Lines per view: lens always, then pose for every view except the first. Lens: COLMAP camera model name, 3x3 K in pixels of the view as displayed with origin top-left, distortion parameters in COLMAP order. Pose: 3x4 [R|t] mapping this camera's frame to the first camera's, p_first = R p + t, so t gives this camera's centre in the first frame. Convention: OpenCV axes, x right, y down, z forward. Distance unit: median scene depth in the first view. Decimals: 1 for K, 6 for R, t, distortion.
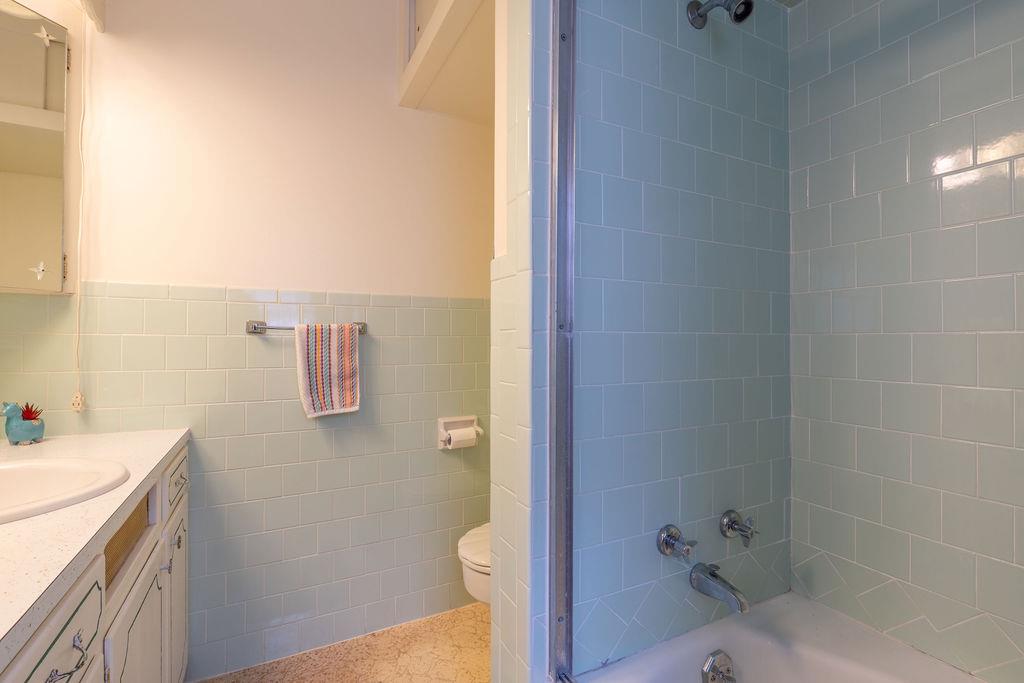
lens RADIAL K [[473.9, 0, 519.6], [0, 473.9, 340.6], [0, 0, 1]] dist [-0.006033, -0.000730]
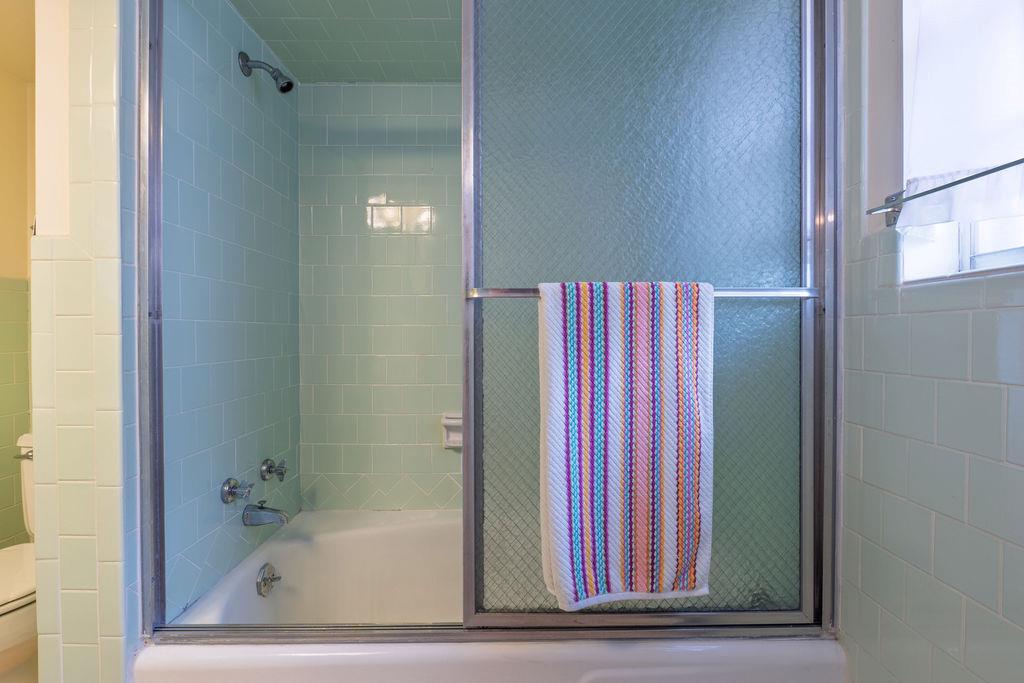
lens RADIAL K [[473.9, 0, 512.1], [0, 473.9, 337.7], [0, 0, 1]] dist [-0.006033, -0.000730]
pose [[0.461363, -0.008918, 0.887167, -0.426719], [-0.004362, 0.999915, 0.012319, 0.006514], [-0.887201, -0.009553, 0.461284, -0.210011]]
